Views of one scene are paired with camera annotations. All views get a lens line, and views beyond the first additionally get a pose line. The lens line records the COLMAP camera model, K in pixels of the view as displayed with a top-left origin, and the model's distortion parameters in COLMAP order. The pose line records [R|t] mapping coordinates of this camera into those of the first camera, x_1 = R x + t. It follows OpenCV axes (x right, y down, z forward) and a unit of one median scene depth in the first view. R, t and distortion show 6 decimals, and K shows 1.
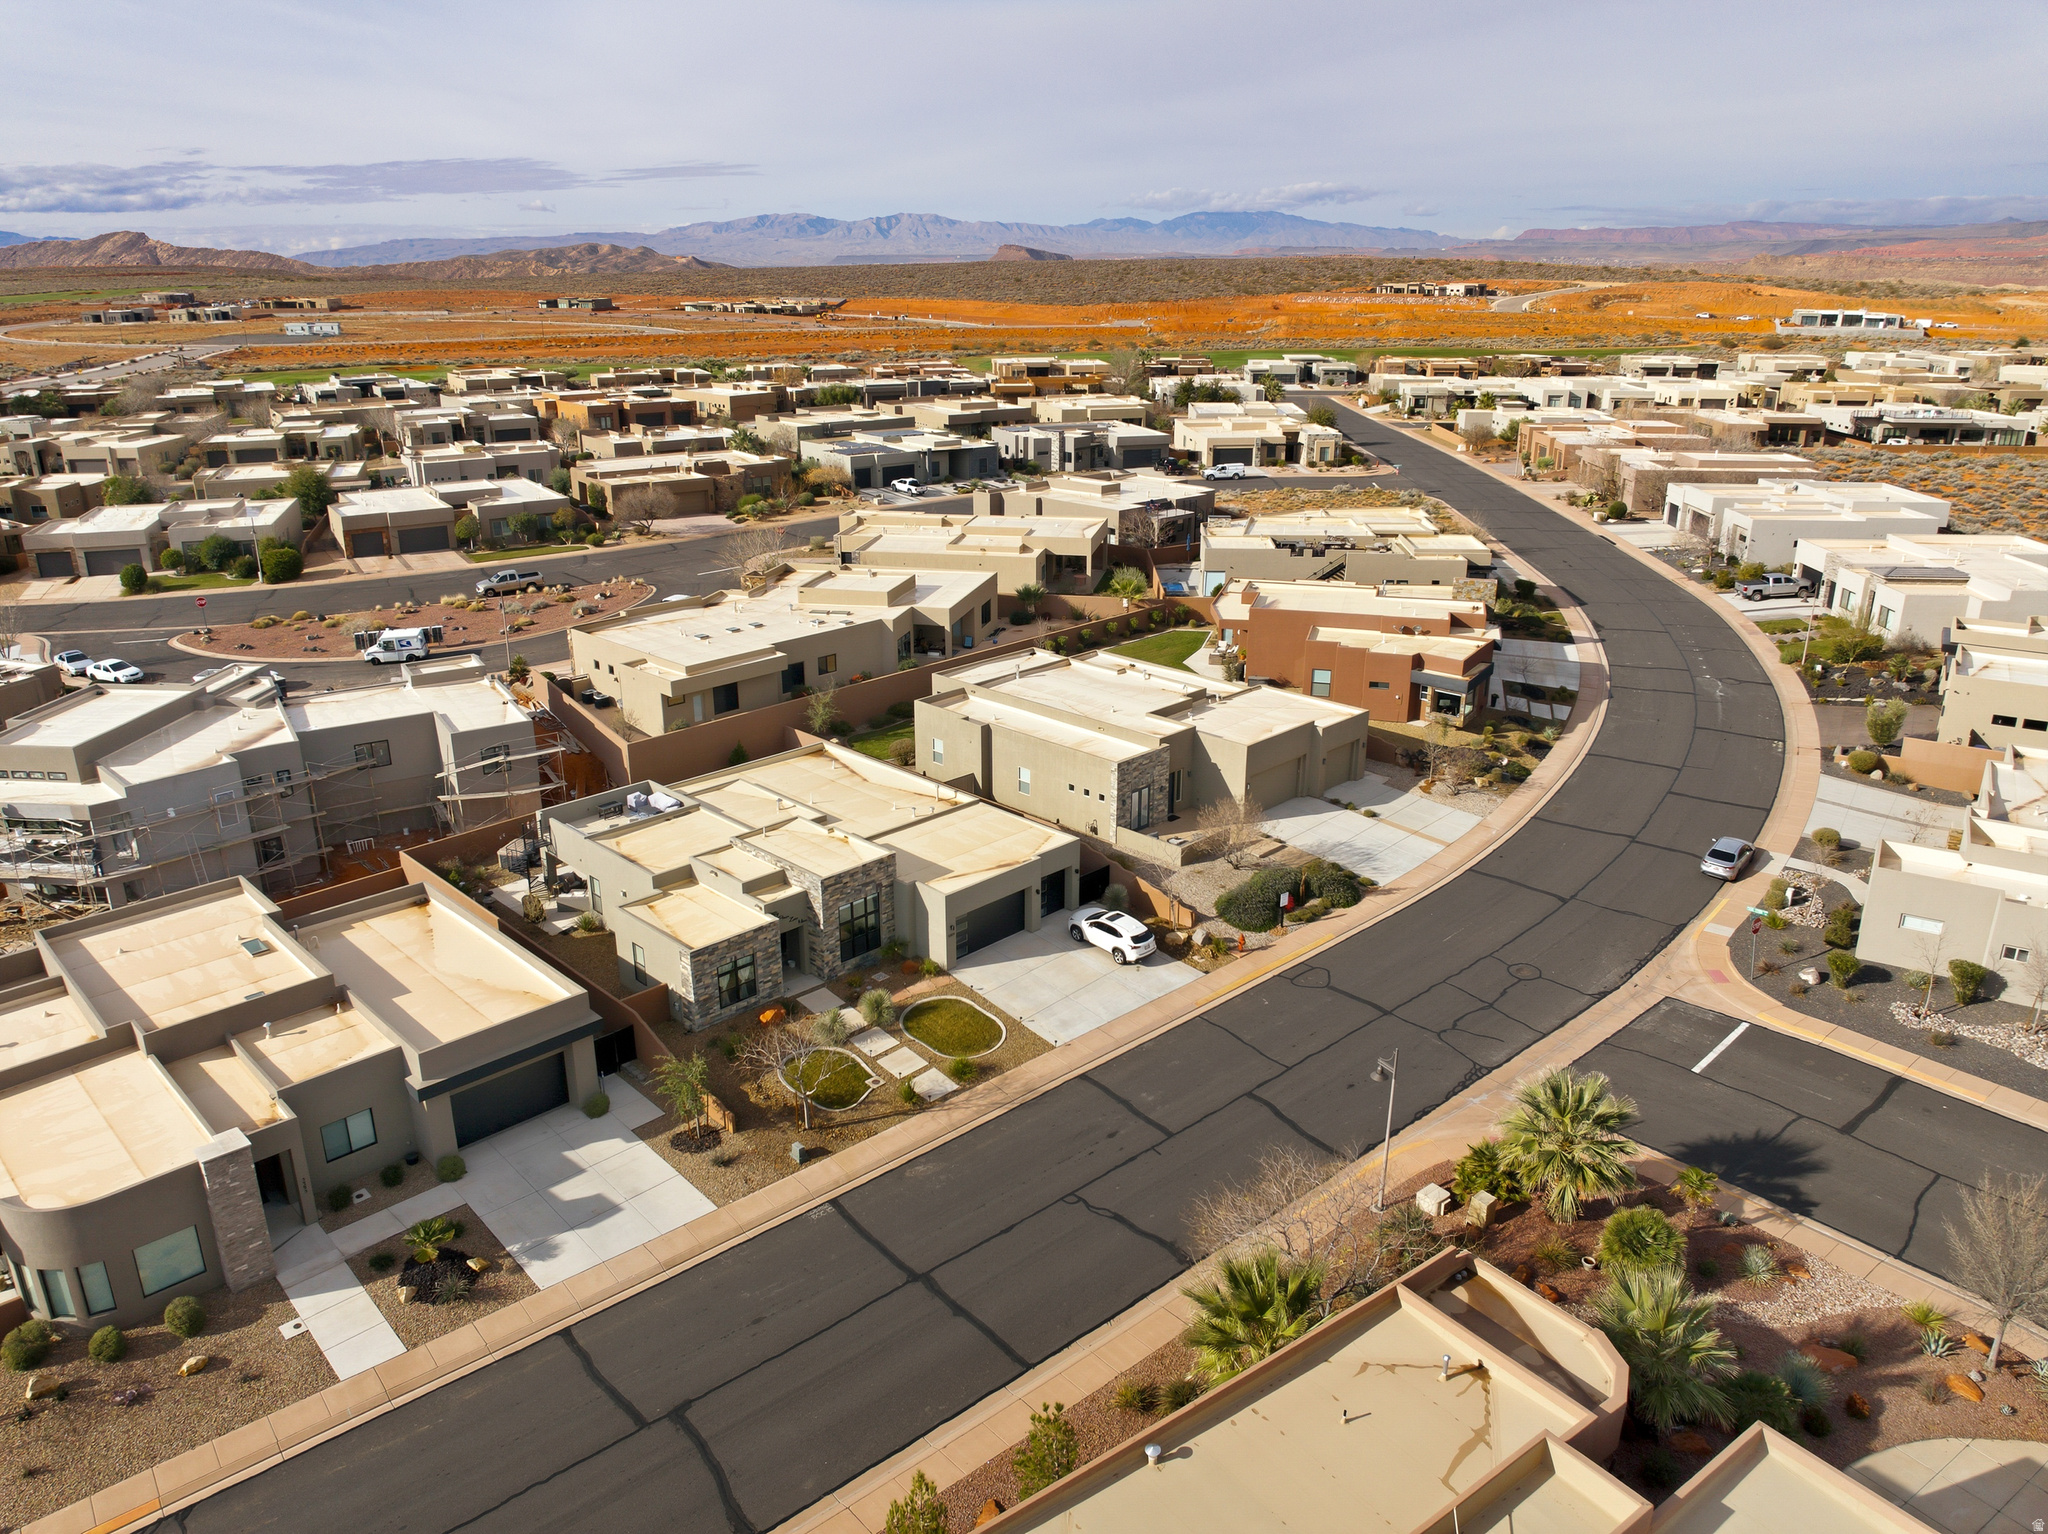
lens RADIAL K [[1426.0, 0, 1033.8], [0, 1426.0, 769.0], [0, 0, 1]] dist [-0.006154, 0.000256]
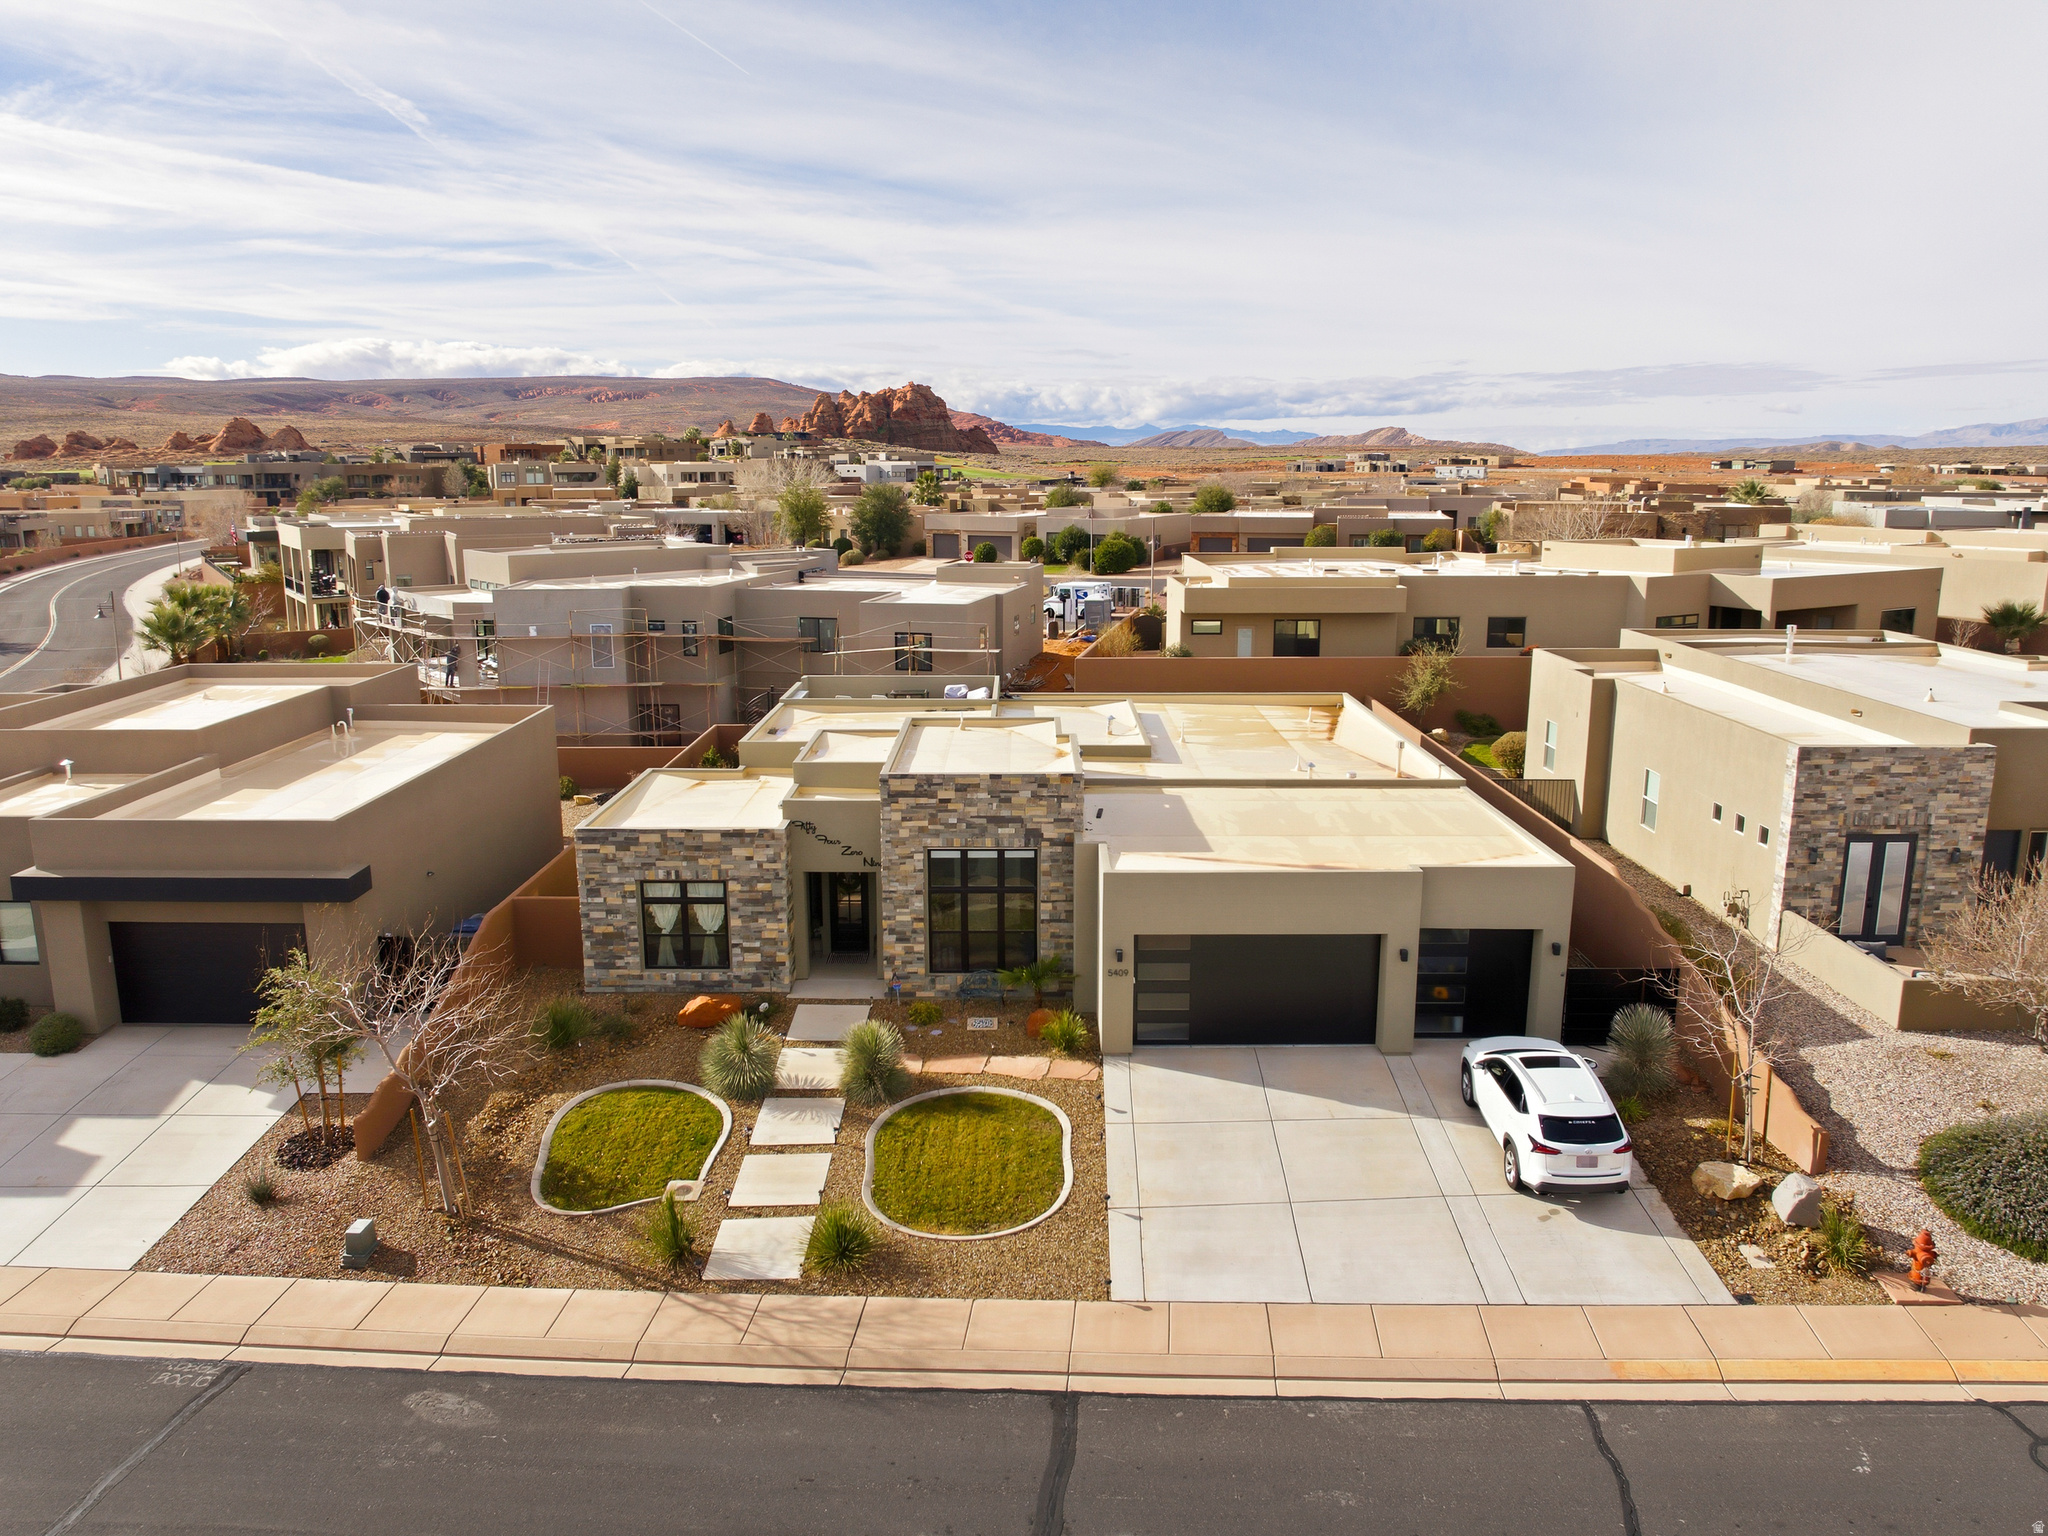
lens RADIAL K [[1462.6, 0, 1013.2], [0, 1462.6, 701.8], [0, 0, 1]] dist [-0.030916, -0.002031]
pose [[0.699754, 0.113017, -0.705388, 0.209842], [-0.237146, 0.968163, -0.080133, 0.075927], [0.673874, 0.223353, 0.704278, 0.615241]]
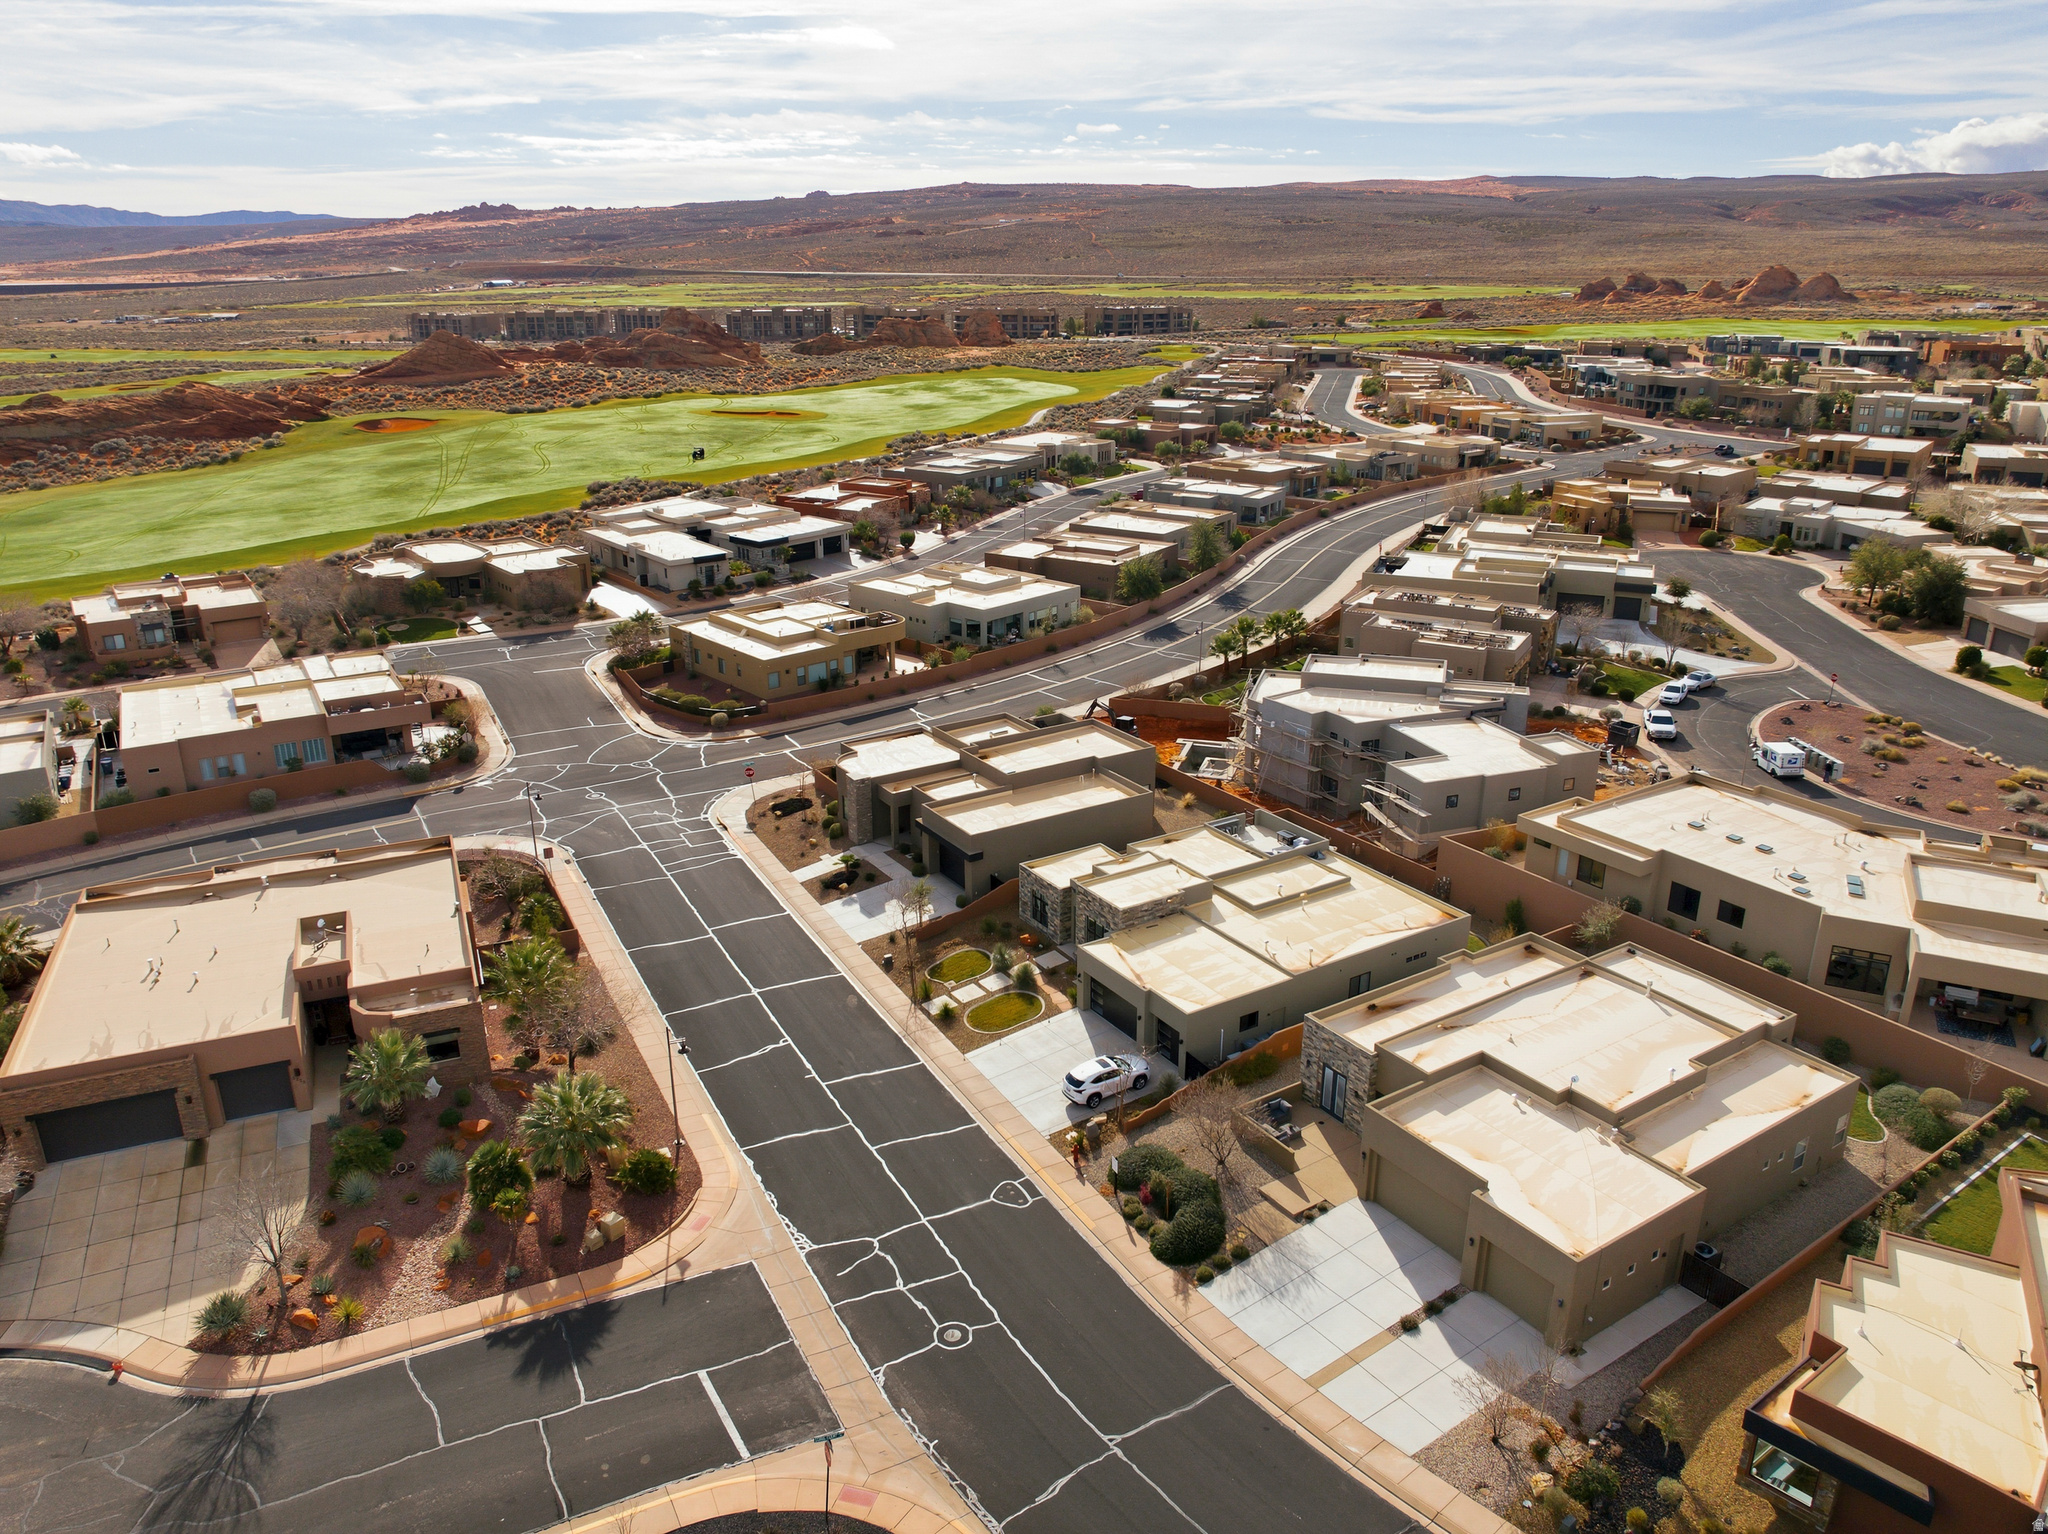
lens RADIAL K [[1426.0, 0, 1033.8], [0, 1426.0, 769.0], [0, 0, 1]] dist [-0.006154, 0.000256]
pose [[-0.214068, 0.328697, -0.919855, 0.957194], [-0.329736, 0.862095, 0.384794, -0.468820], [0.919483, 0.385681, -0.076164, 0.933226]]
